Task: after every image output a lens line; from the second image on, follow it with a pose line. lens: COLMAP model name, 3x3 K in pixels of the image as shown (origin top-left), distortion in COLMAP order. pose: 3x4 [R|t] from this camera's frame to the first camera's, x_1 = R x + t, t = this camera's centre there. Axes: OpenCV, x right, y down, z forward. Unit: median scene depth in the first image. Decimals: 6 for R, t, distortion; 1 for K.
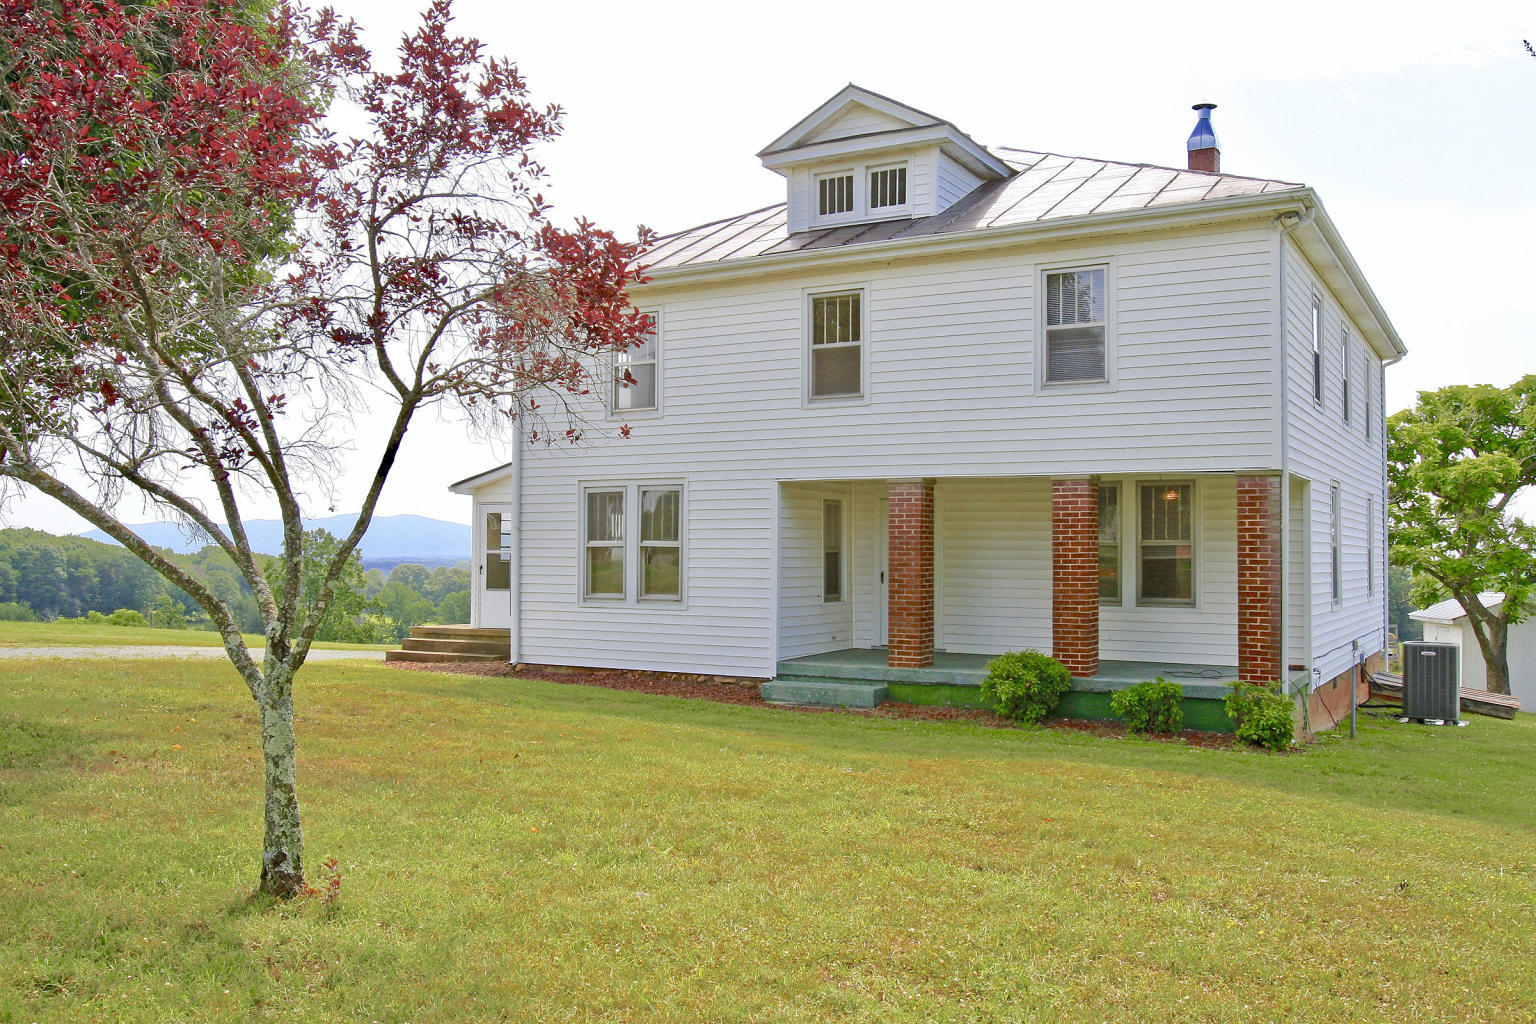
lens RADIAL K [[1327.7, 0, 768.0], [0, 1327.7, 512.0], [0, 0, 1]] dist [-0.075751, 0.121024]
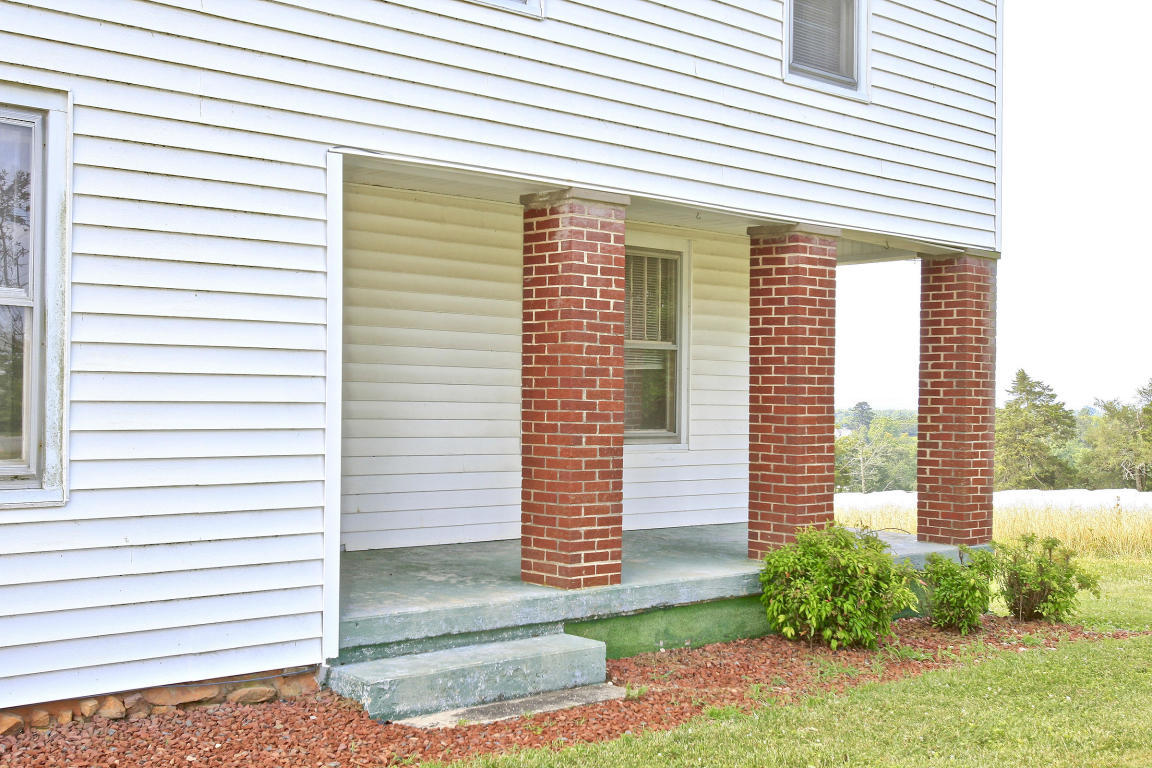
lens RADIAL K [[1385.3, 0, 576.0], [0, 1385.3, 384.0], [0, 0, 1]] dist [-0.001951, 0.021689]
pose [[0.296468, 0.007032, 0.955017, -0.357570], [-0.039530, 0.999206, 0.004914, 0.039676], [-0.954224, -0.039209, 0.296510, 0.813927]]
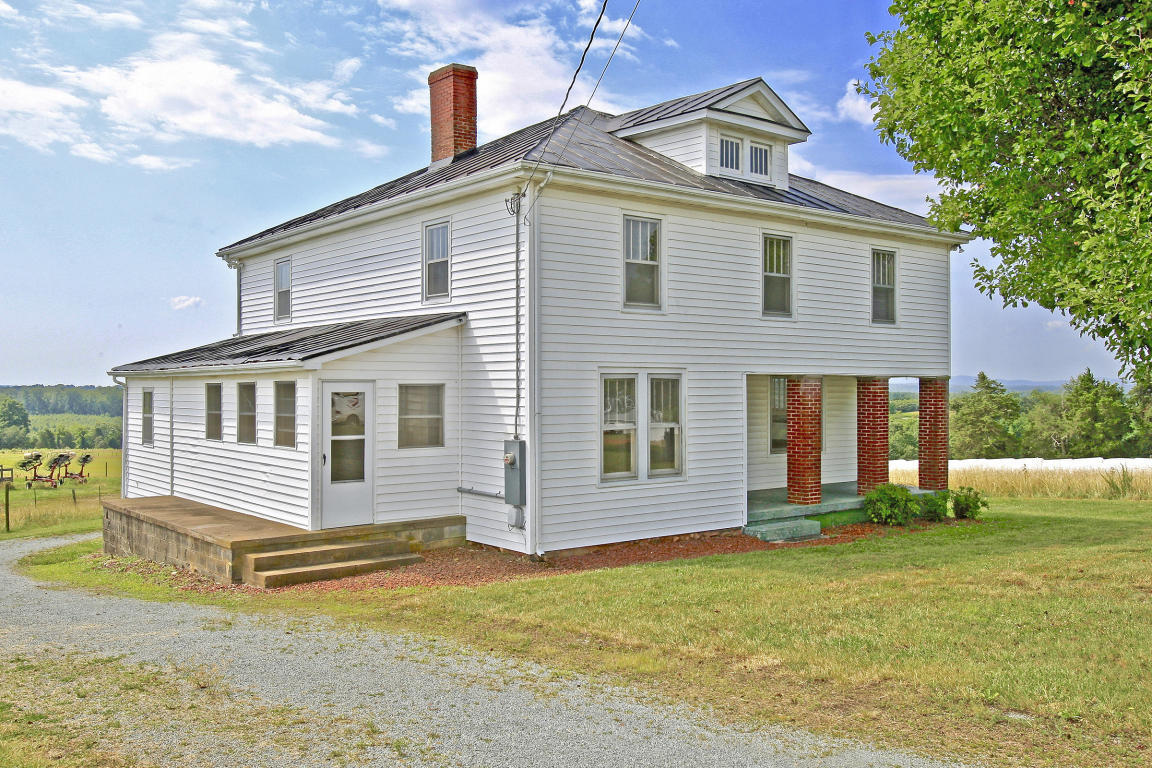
lens RADIAL K [[1029.9, 0, 576.0], [0, 1029.9, 384.0], [0, 0, 1]] dist [-0.086696, 0.157386]
pose [[0.365236, -0.005051, 0.930901, -0.984079], [-0.026377, 0.999528, 0.015773, -0.024514], [-0.930541, -0.030315, 0.364930, 0.789888]]
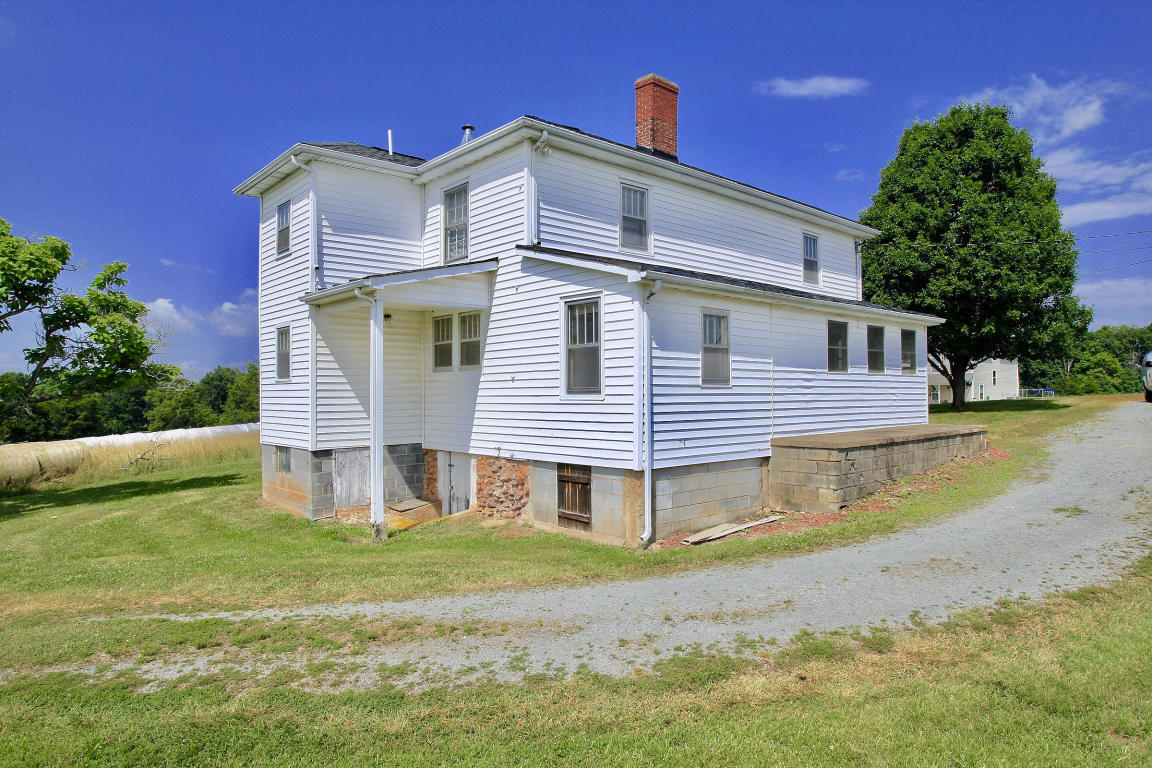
lens RADIAL K [[728.3, 0, 576.0], [0, 728.3, 384.0], [0, 0, 1]] dist [-0.095269, 0.064285]
pose [[-0.950326, 0.004861, 0.311219, -0.141067], [-0.009849, 0.998908, -0.045676, 0.108814], [-0.311101, -0.046472, -0.949240, 2.339027]]
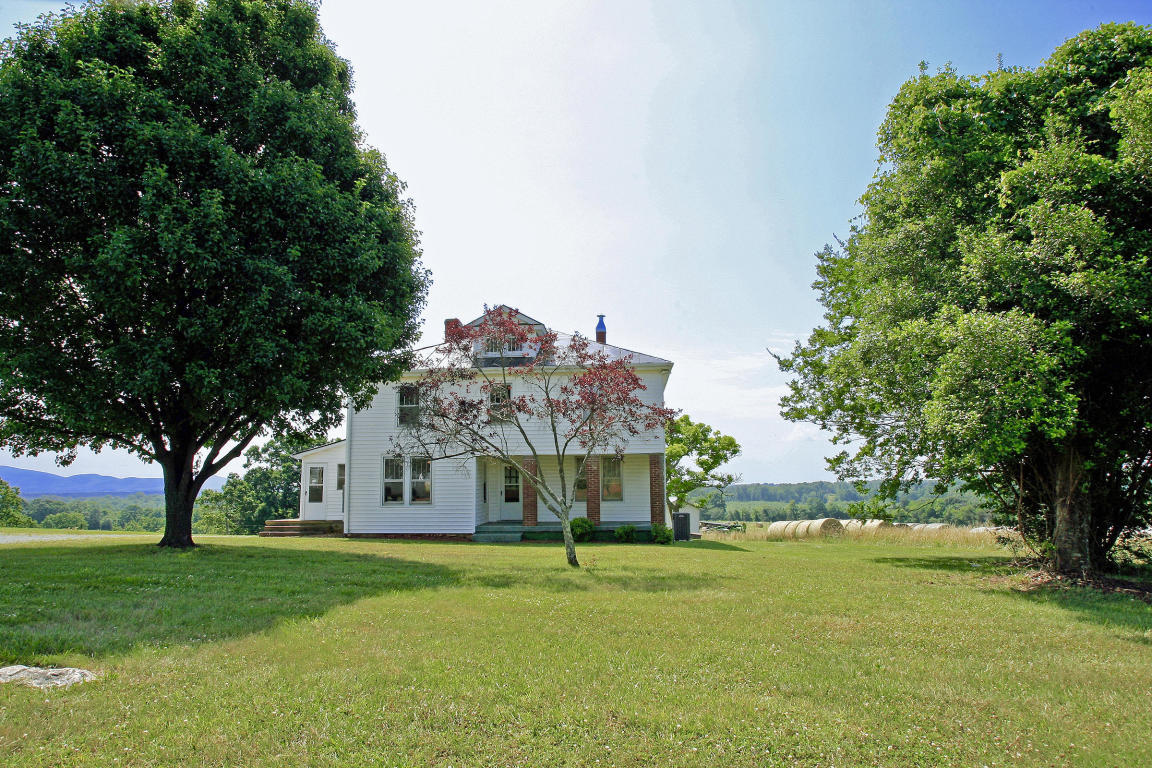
lens RADIAL K [[686.0, 0, 576.0], [0, 686.0, 384.0], [0, 0, 1]] dist [-0.082397, 0.047174]
pose [[0.899376, 0.049117, 0.434408, -0.400210], [0.002621, 0.993045, -0.117707, -0.003895], [-0.437168, 0.107001, 0.892992, -0.279572]]
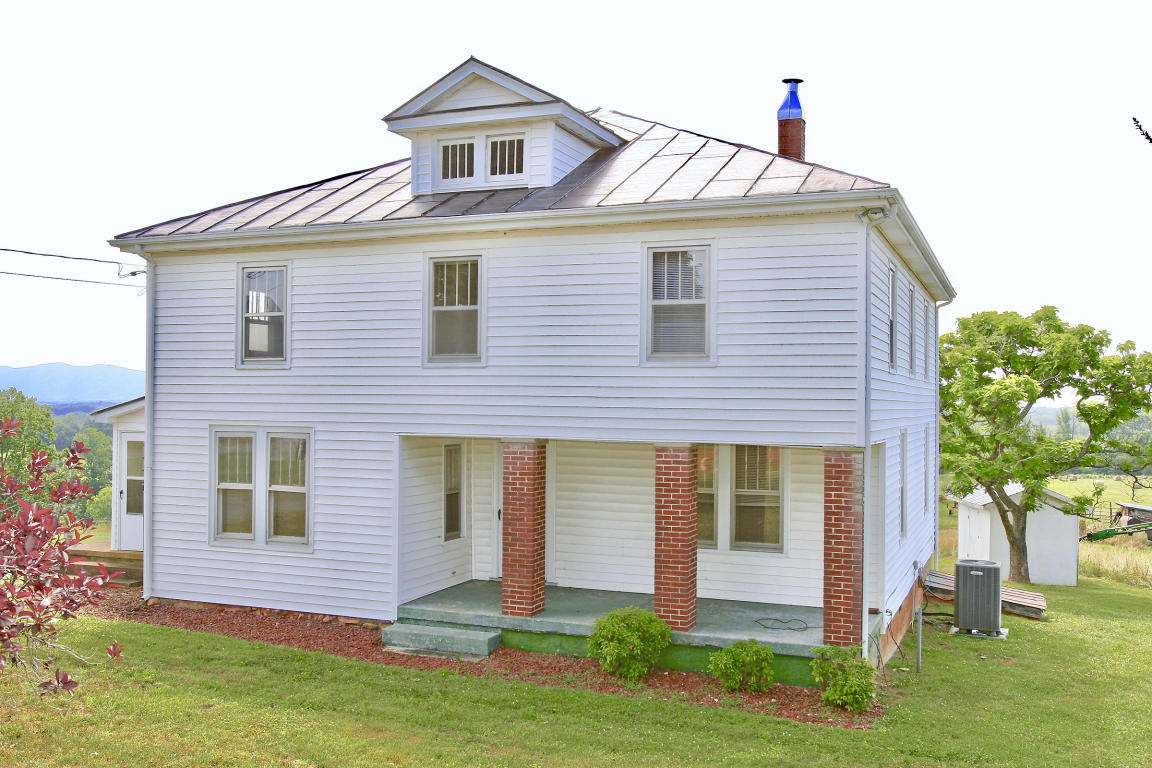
lens RADIAL K [[1103.5, 0, 576.0], [0, 1103.5, 384.0], [0, 0, 1]] dist [-0.081498, 0.197499]
pose [[0.990160, 0.005348, 0.139840, 0.023893], [-0.007870, 0.999816, 0.017486, -0.080046], [-0.139721, -0.018415, 0.990020, 0.116248]]
